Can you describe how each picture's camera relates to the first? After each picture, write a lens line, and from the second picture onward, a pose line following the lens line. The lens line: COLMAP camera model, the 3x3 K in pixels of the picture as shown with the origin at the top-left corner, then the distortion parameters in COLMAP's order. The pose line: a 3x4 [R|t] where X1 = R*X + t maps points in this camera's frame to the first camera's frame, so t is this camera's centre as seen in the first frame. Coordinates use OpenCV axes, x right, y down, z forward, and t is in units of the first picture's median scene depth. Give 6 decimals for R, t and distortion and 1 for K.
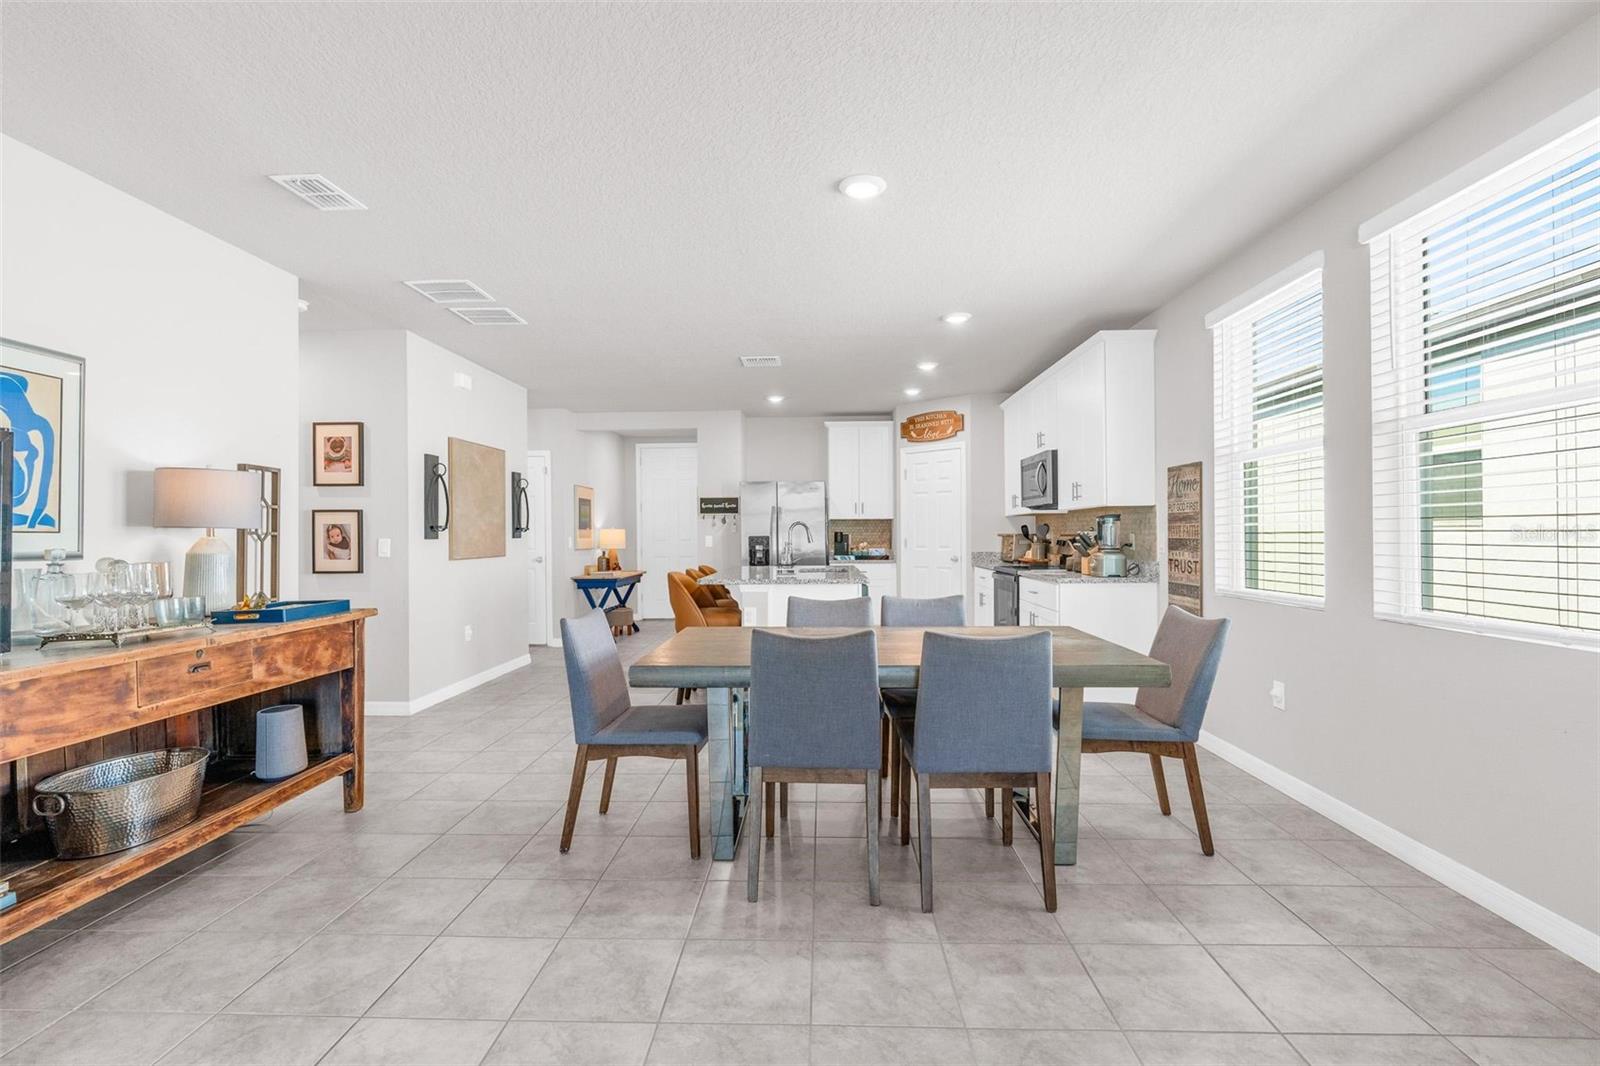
lens RADIAL K [[732.5, 0, 795.8], [0, 732.5, 534.0], [0, 0, 1]] dist [-0.011144, 0.001682]
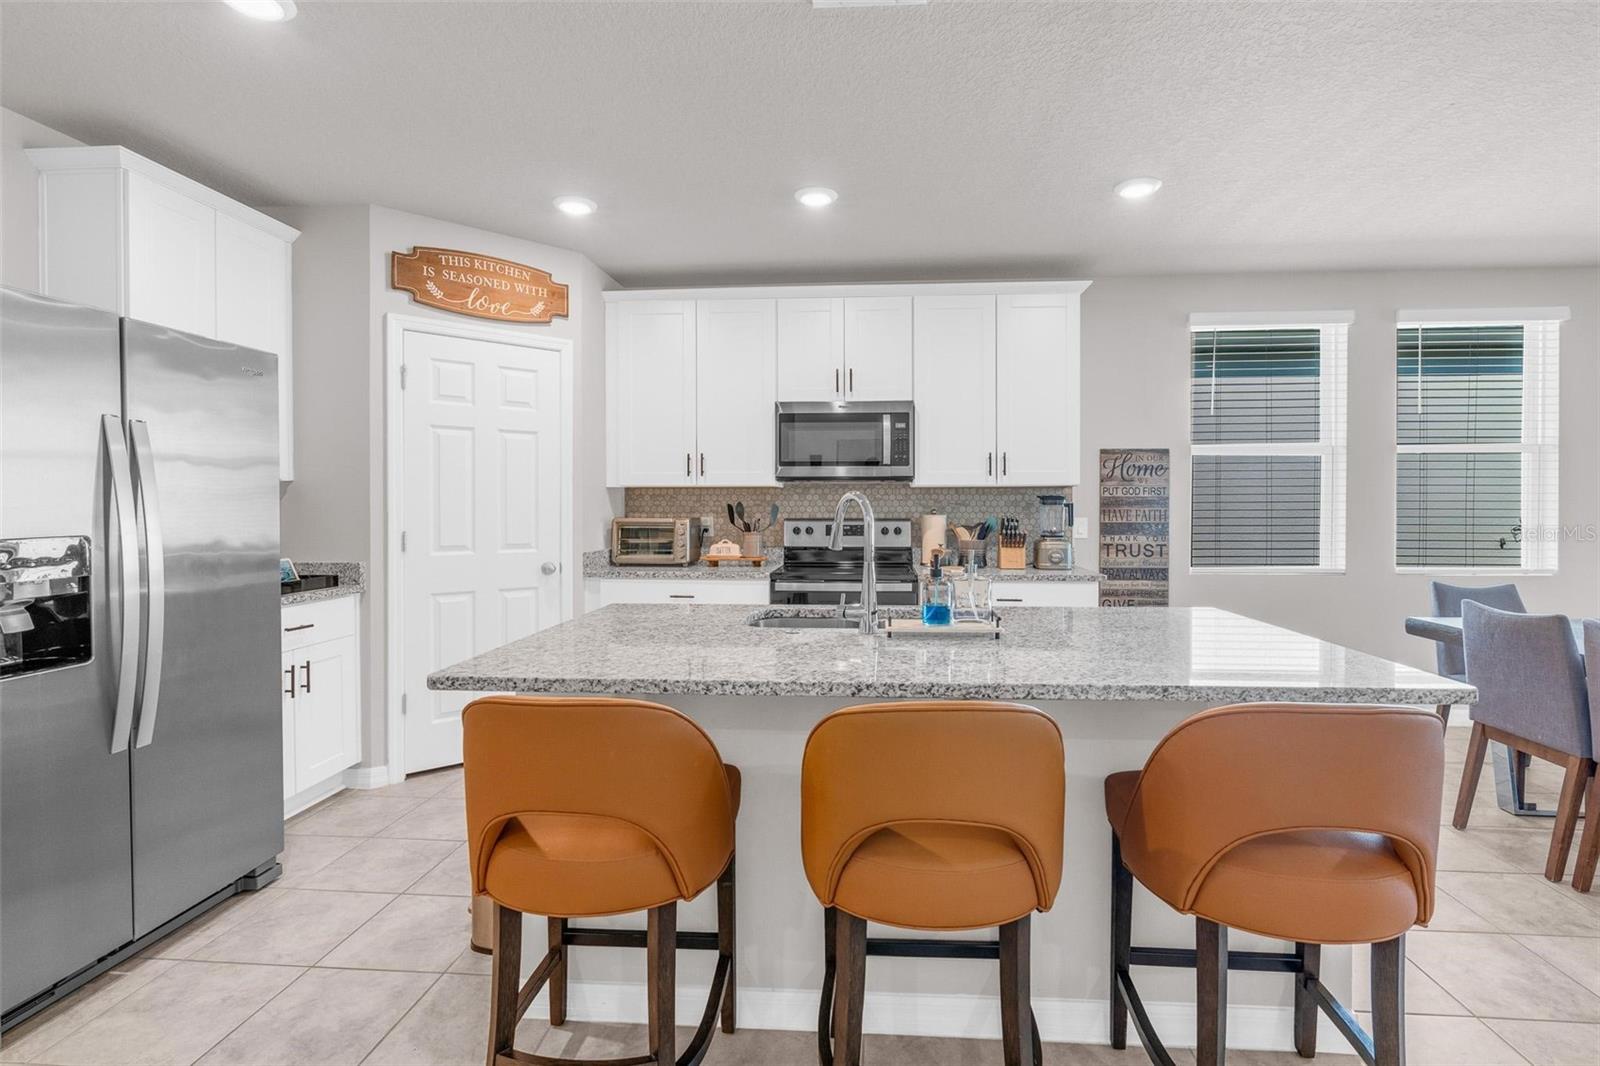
lens RADIAL K [[726.0, 0, 816.4], [0, 726.0, 515.0], [0, 0, 1]] dist [-0.008580, 0.003153]
pose [[0.036748, -0.004248, 0.999316, -0.424374], [0.000332, 0.999991, 0.004239, -0.006981], [-0.999324, 0.000176, 0.036749, 1.233108]]
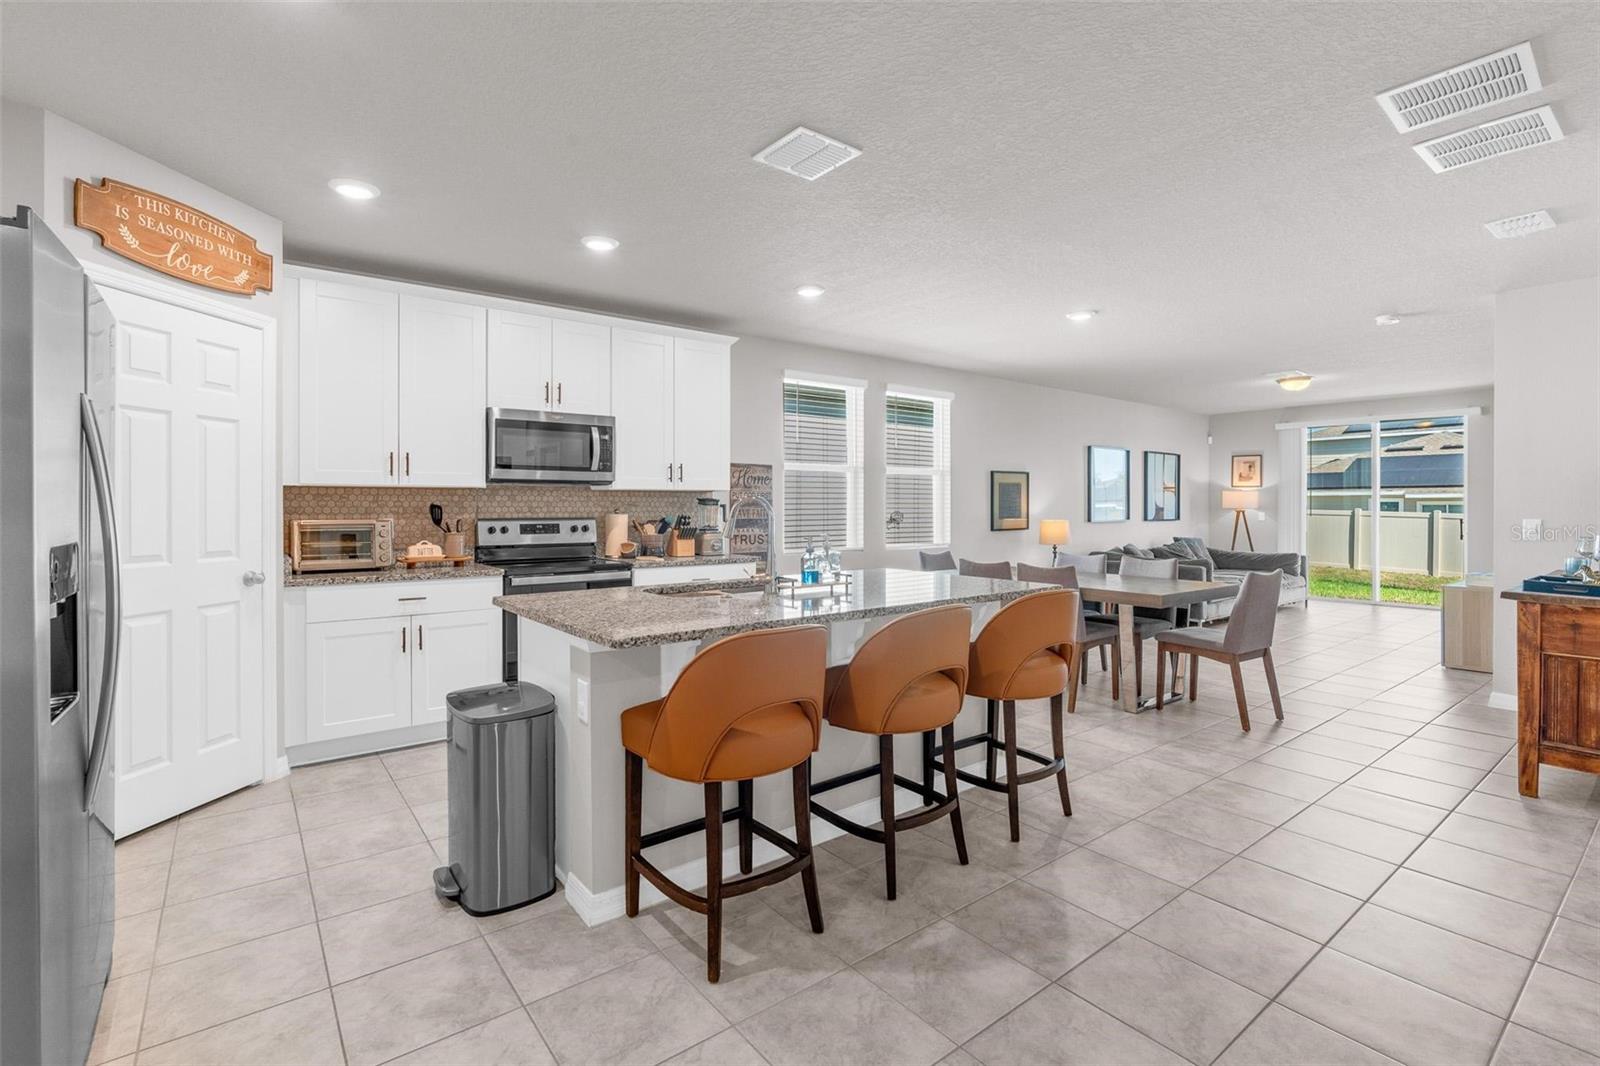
lens RADIAL K [[726.0, 0, 779.5], [0, 726.0, 509.1], [0, 0, 1]] dist [-0.008580, 0.003153]
pose [[-0.621258, 0.002912, 0.783601, -0.487372], [0.004086, 0.999992, -0.000476, -0.008857], [-0.783595, 0.002906, -0.621265, 1.579933]]
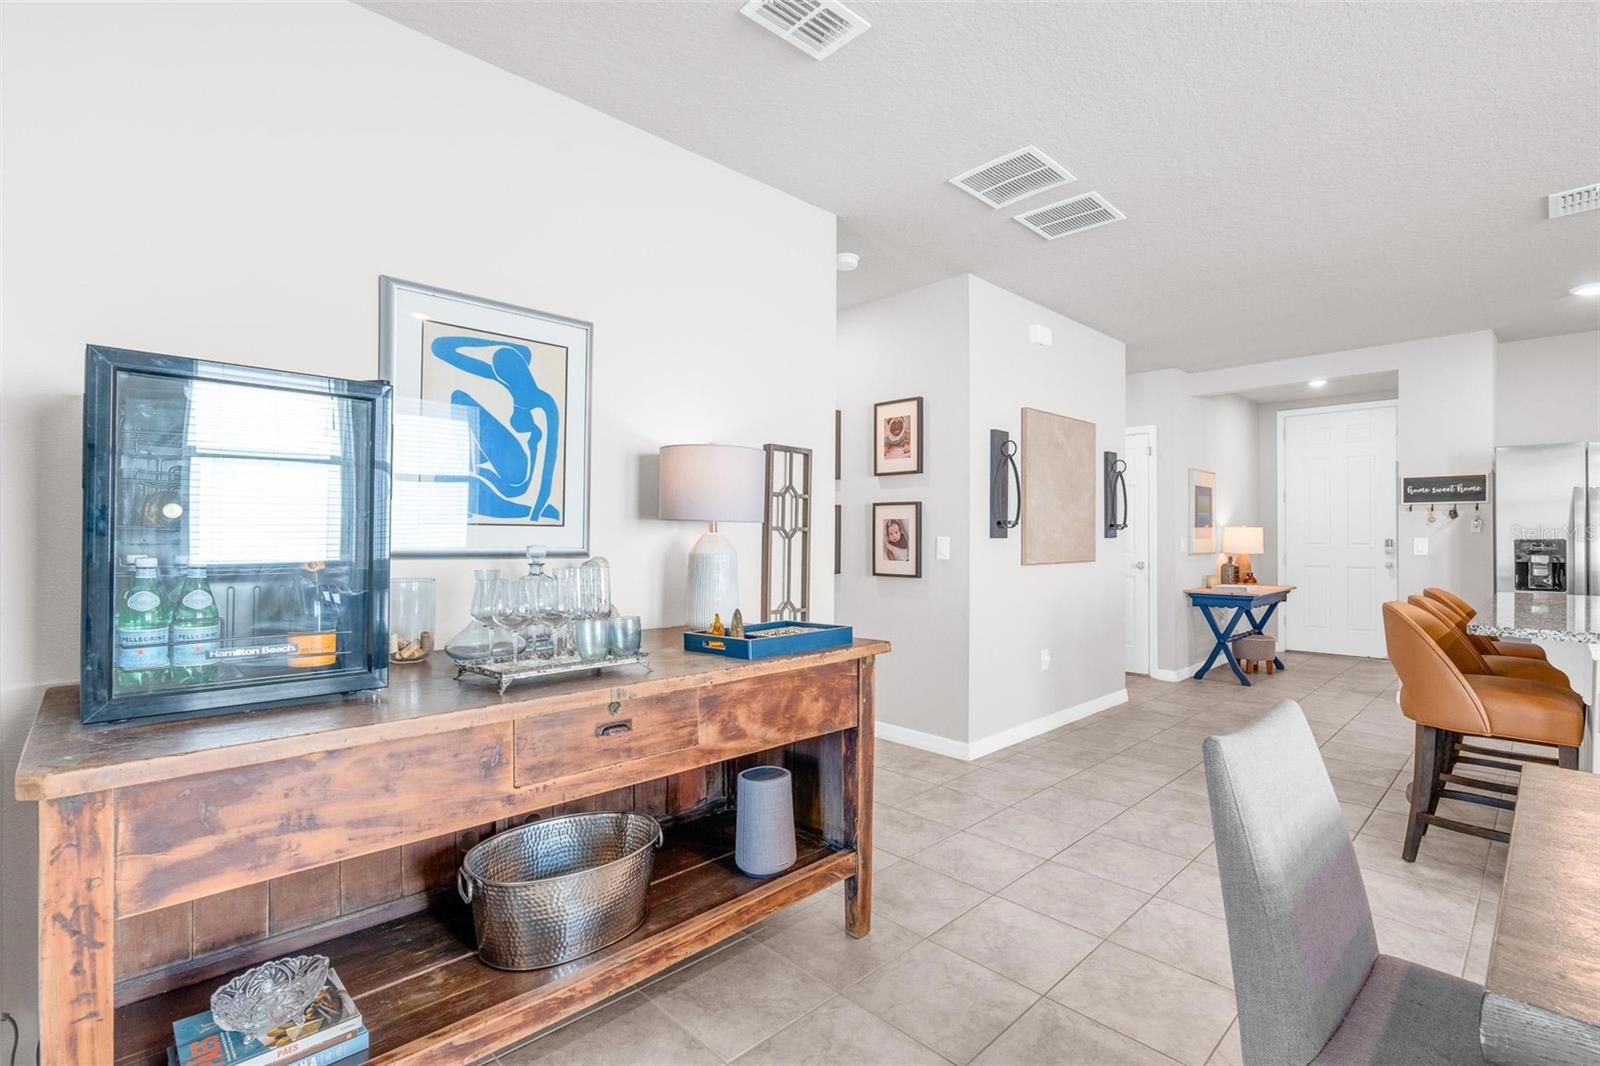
lens RADIAL K [[726.0, 0, 800.4], [0, 726.0, 532.1], [0, 0, 1]] dist [-0.008580, 0.003153]
pose [[0.715503, 0.006970, -0.698575, -0.113285], [-0.007686, 0.999968, 0.002105, 0.000611], [0.698567, 0.003864, 0.715534, 0.311434]]
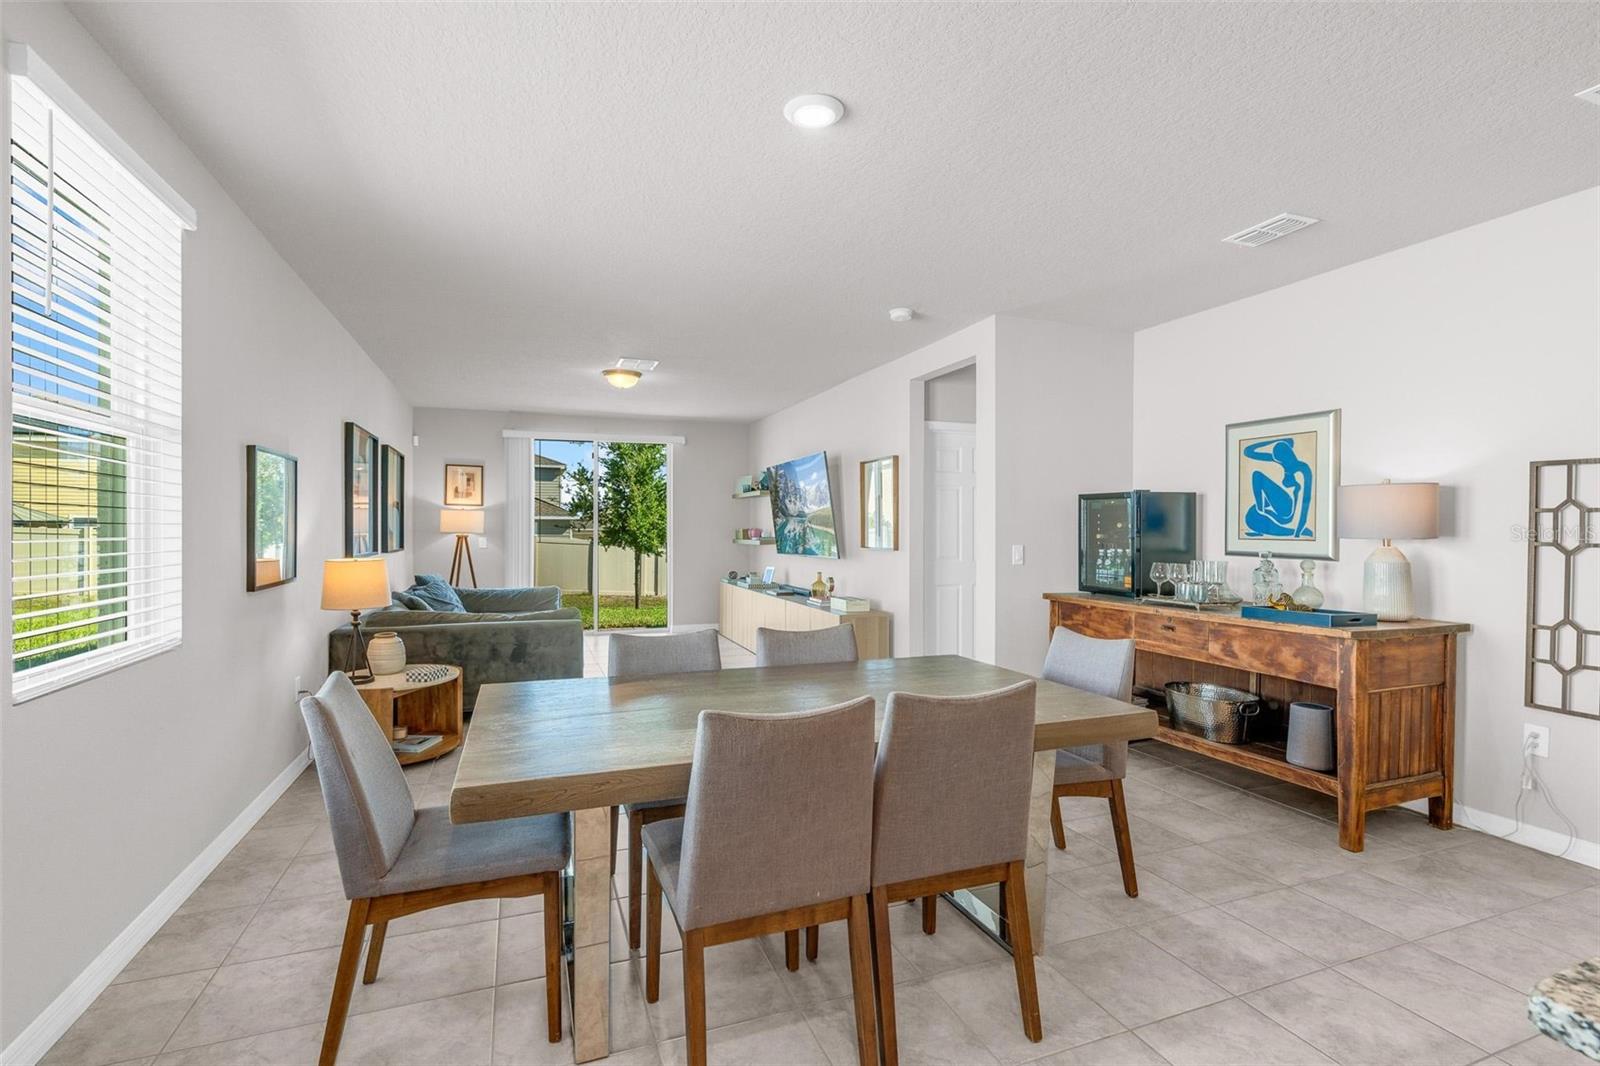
lens RADIAL K [[726.0, 0, 788.0], [0, 726.0, 532.2], [0, 0, 1]] dist [-0.008580, 0.003153]
pose [[-0.924604, 0.002091, -0.380923, 0.251038], [0.000733, 0.999993, 0.003712, -0.013260], [0.380928, 0.003153, -0.924599, 1.026168]]
